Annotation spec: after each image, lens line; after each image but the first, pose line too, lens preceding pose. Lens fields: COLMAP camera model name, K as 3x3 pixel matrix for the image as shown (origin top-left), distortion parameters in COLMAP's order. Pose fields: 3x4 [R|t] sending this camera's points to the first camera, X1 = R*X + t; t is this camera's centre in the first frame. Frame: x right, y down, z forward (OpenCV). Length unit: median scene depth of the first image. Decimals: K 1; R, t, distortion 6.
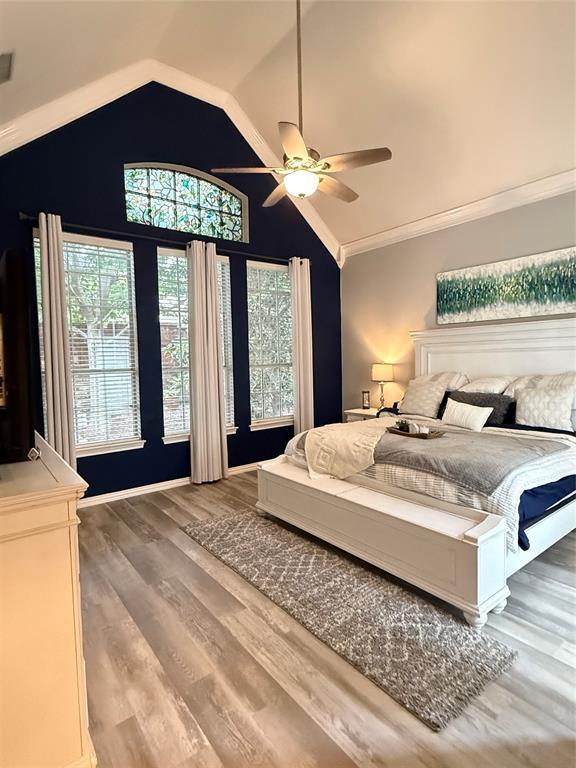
lens RADIAL K [[404.3, 0, 290.1], [0, 404.3, 382.8], [0, 0, 1]] dist [0.005335, -0.000063]
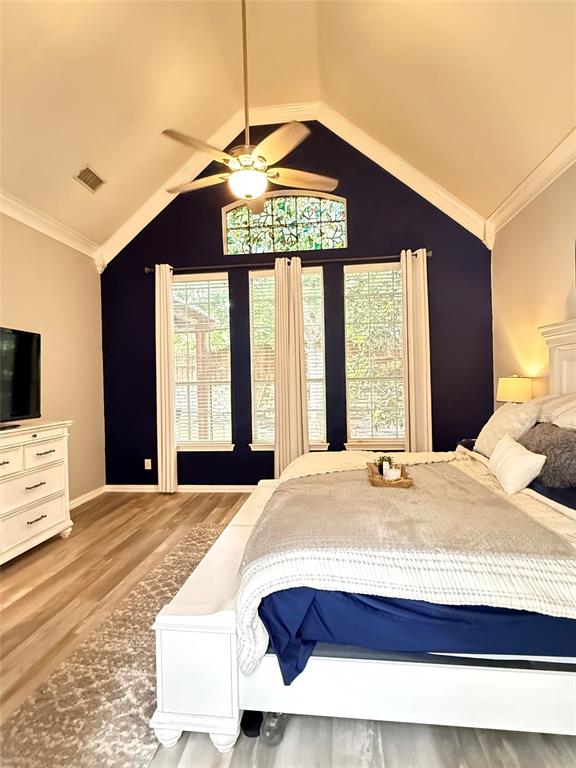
lens RADIAL K [[404.3, 0, 285.8], [0, 404.3, 383.3], [0, 0, 1]] dist [0.005335, -0.000063]
pose [[0.716512, 0.011816, -0.697474, 0.496289], [-0.033478, 0.999287, -0.017463, -0.013005], [0.696771, 0.035863, 0.716397, 0.272057]]
